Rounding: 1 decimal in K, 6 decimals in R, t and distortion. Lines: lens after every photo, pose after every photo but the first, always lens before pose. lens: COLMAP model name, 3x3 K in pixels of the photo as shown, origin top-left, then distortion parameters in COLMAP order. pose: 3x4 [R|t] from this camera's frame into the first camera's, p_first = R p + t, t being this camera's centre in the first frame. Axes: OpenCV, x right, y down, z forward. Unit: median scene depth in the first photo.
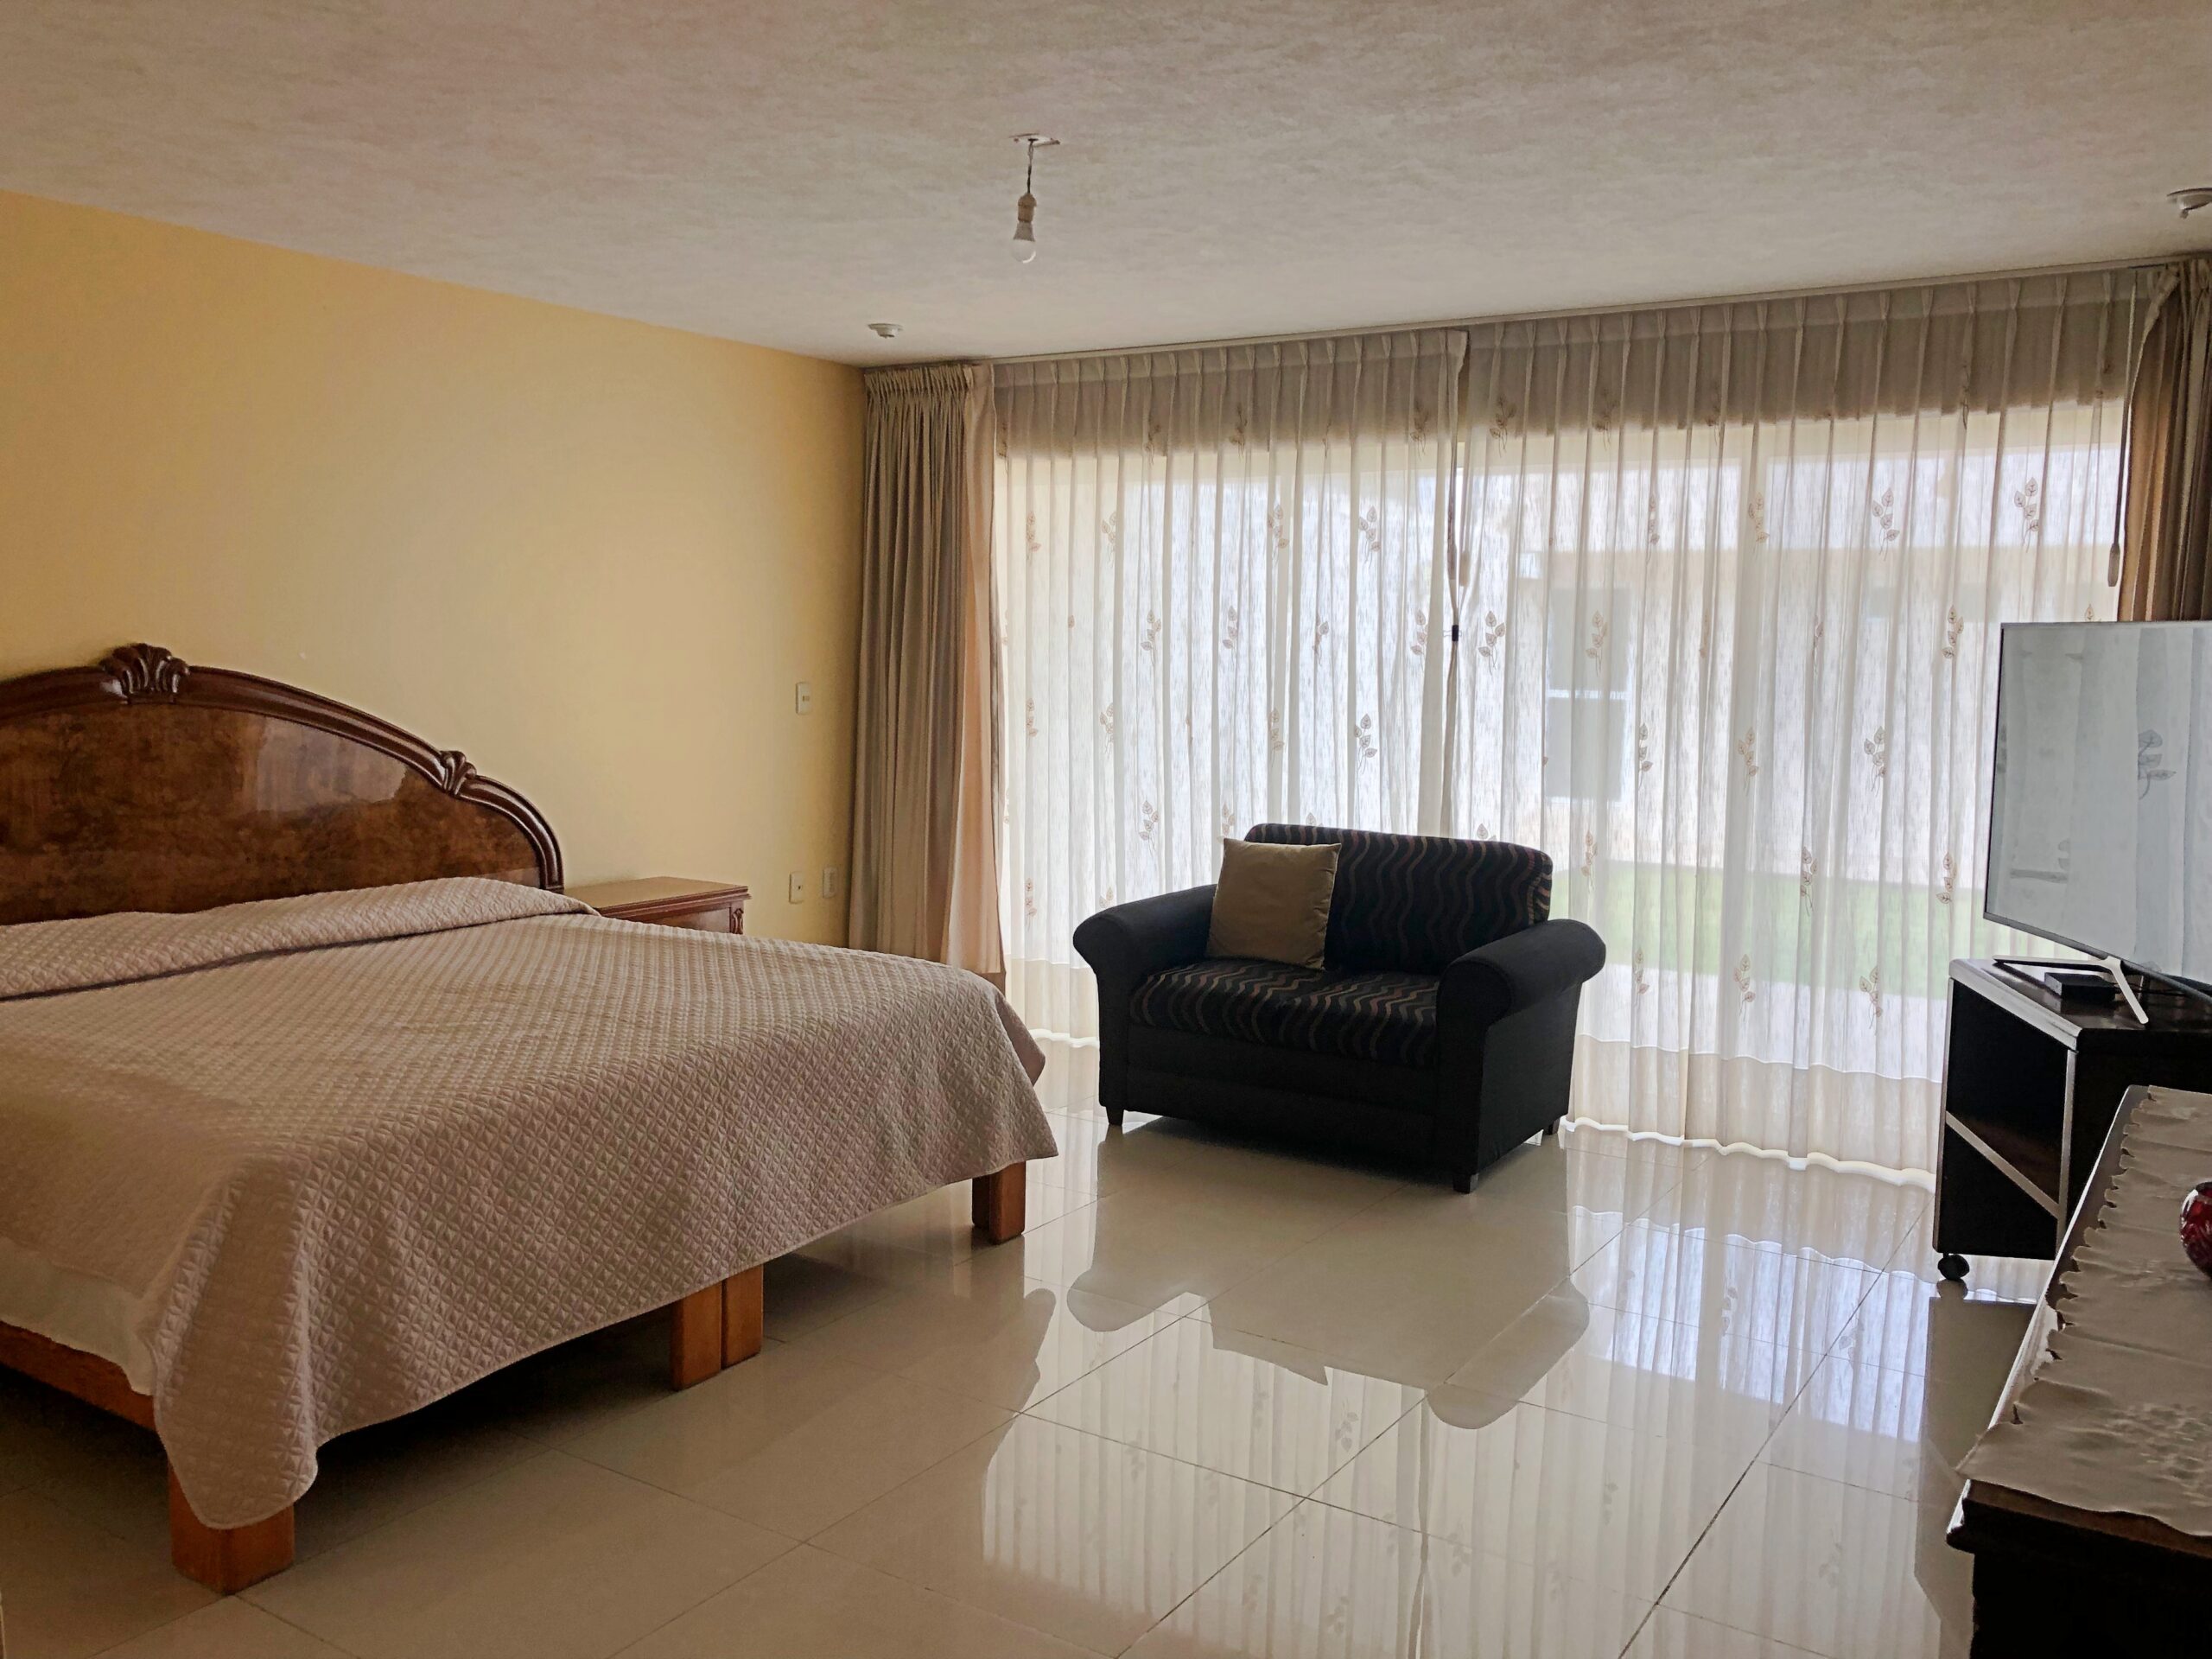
lens RADIAL K [[1811.1, 0, 1104.1], [0, 1811.1, 818.8], [0, 0, 1]] dist [0.014631, 0.001728]
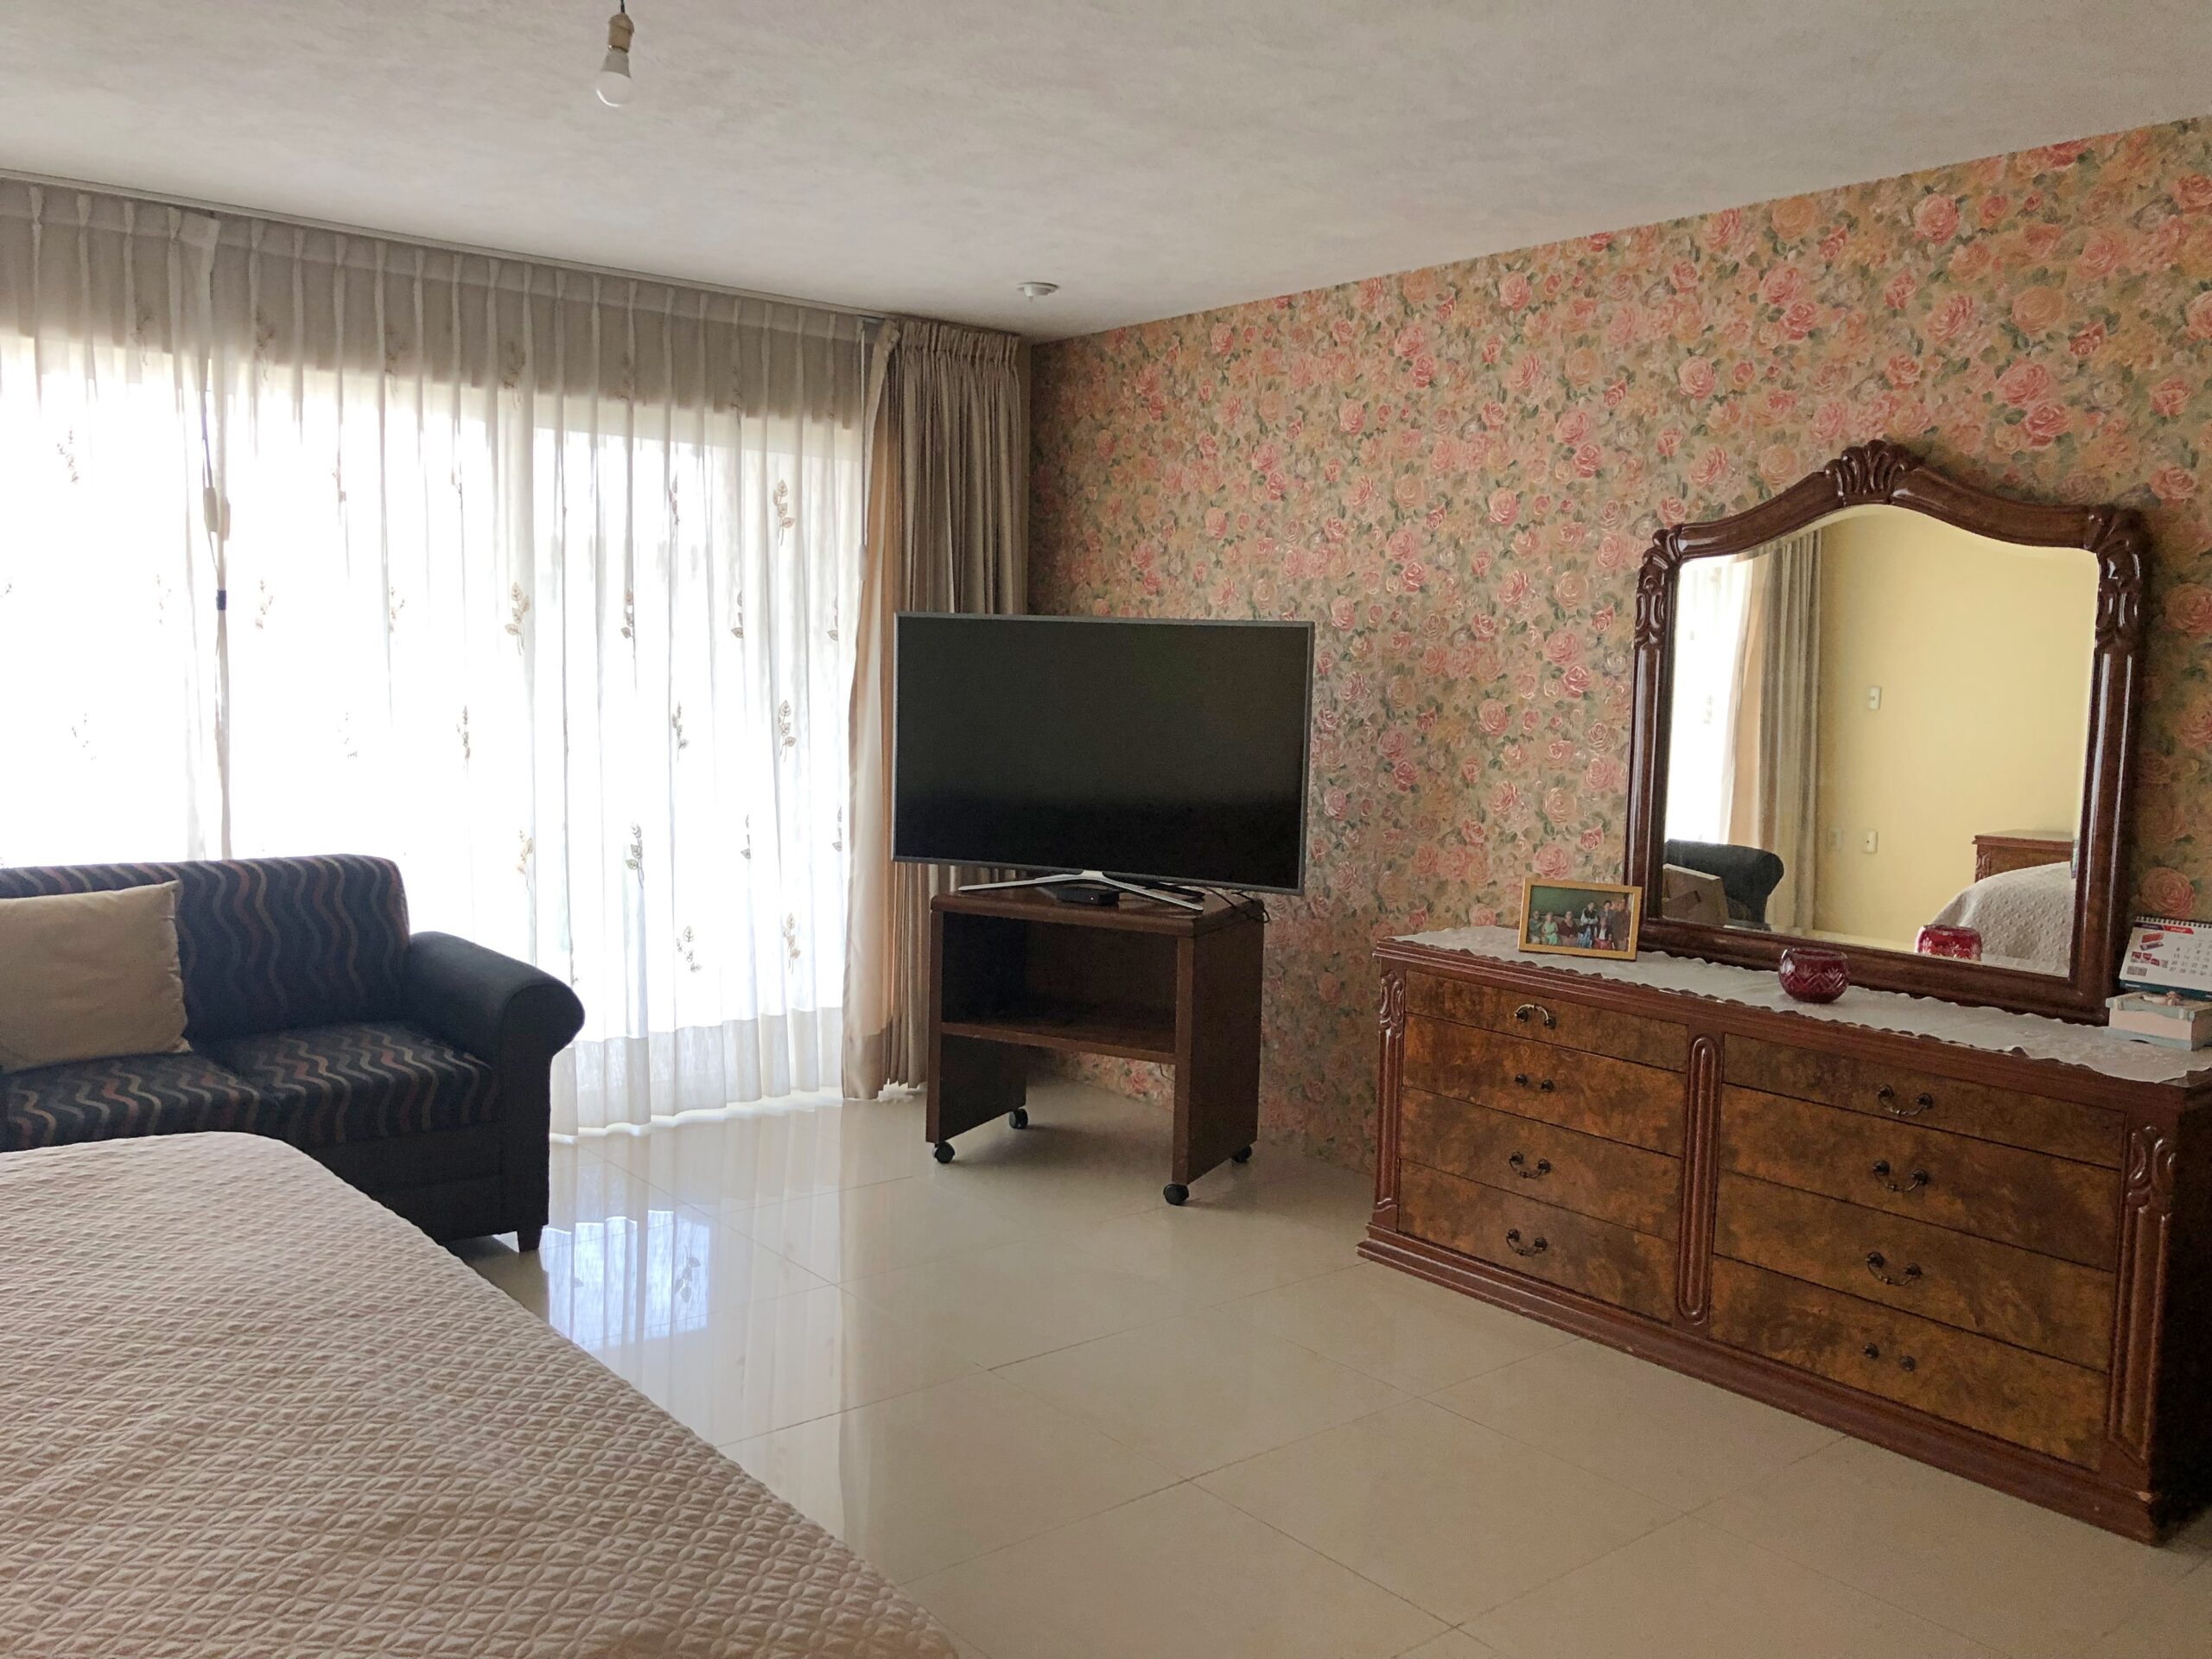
lens RADIAL K [[1811.1, 0, 1103.0], [0, 1811.1, 842.5], [0, 0, 1]] dist [0.014631, 0.001728]
pose [[0.309559, -0.112556, 0.944195, -0.484269], [0.070871, 0.992939, 0.095131, -0.049870], [-0.948235, 0.037468, 0.315350, 0.414604]]
